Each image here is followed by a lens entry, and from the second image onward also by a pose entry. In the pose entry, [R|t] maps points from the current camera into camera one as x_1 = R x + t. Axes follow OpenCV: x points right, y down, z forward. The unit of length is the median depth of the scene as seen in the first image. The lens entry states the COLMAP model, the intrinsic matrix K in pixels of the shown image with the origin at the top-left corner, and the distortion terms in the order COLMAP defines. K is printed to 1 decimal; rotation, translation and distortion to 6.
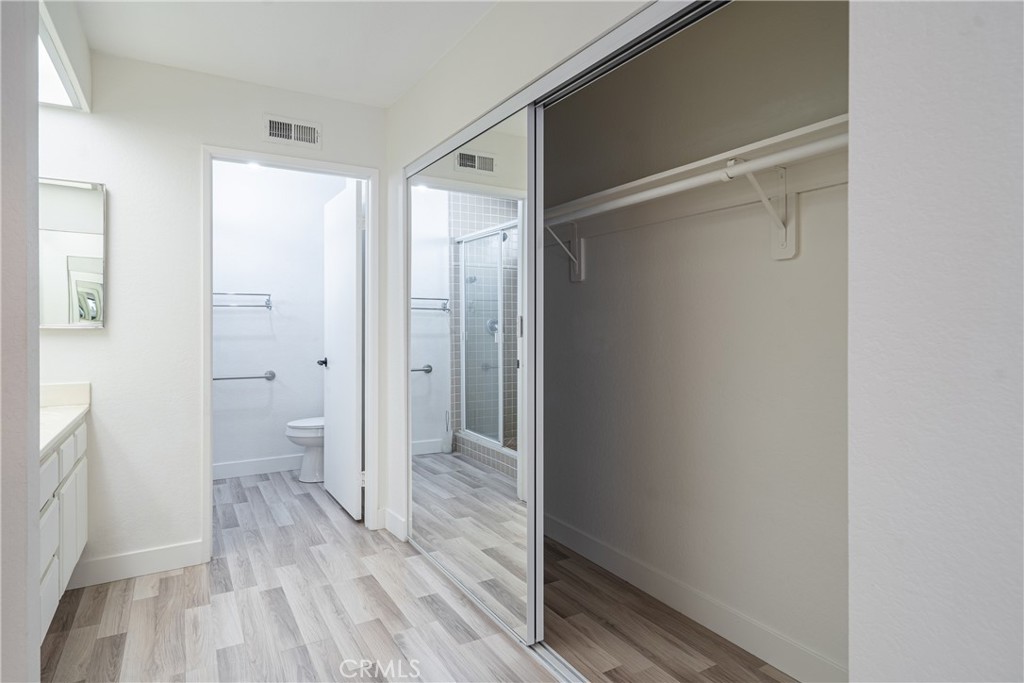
lens RADIAL K [[567.6, 0, 511.1], [0, 567.6, 323.7], [0, 0, 1]] dist [-0.000406, -0.001105]
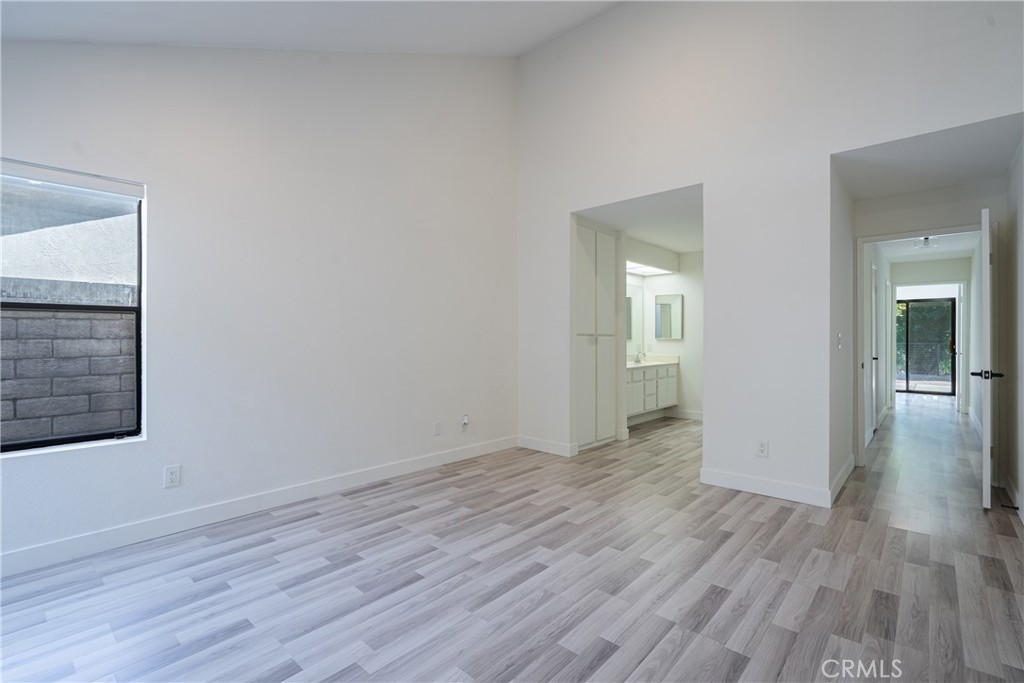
lens RADIAL K [[466.6, 0, 509.1], [0, 466.6, 338.9], [0, 0, 1]] dist [-0.002555, 0.000523]
pose [[0.301819, 0.001414, -0.953364, 1.330895], [-0.000528, 0.999999, 0.001316, 0.005599], [0.953365, 0.000106, 0.301819, -0.644198]]
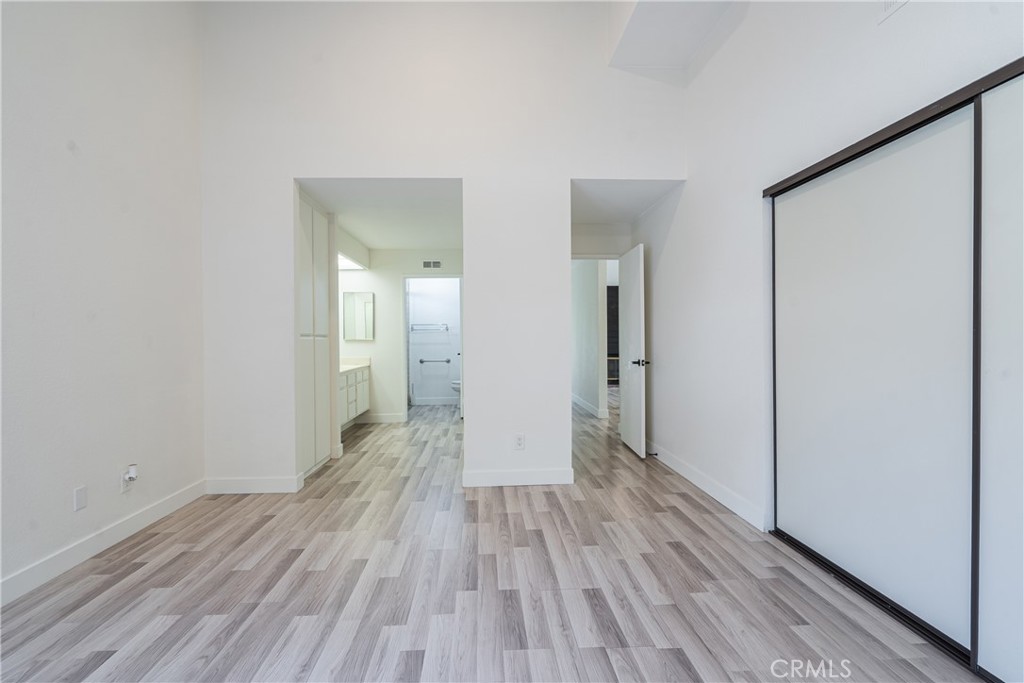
lens RADIAL K [[471.1, 0, 505.7], [0, 471.1, 338.0], [0, 0, 1]] dist [-0.003240, -0.000057]
pose [[0.888571, -0.007293, -0.458681, 0.950017], [0.008354, 0.999965, 0.000283, 0.005520], [0.458663, -0.004083, 0.888601, -0.816825]]
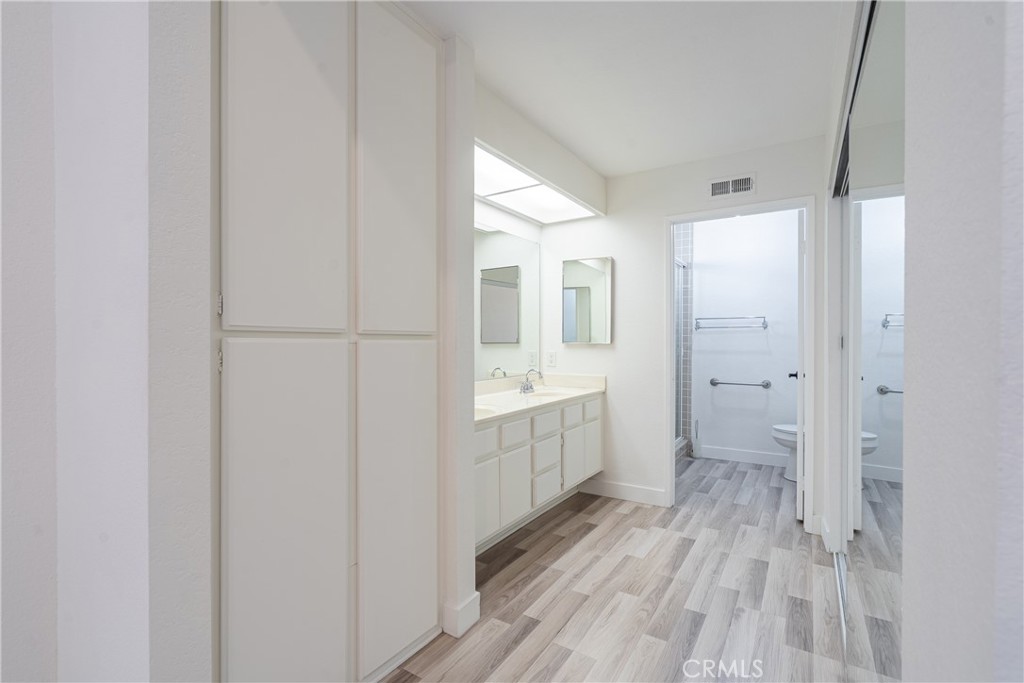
lens RADIAL K [[464.7, 0, 509.7], [0, 464.7, 343.3], [0, 0, 1]] dist [-0.000310, 0.000056]
pose [[0.450247, 0.003057, -0.892899, 0.318099], [-0.000306, 0.999995, 0.003270, 0.002522], [0.892904, -0.001199, 0.450246, 0.110596]]
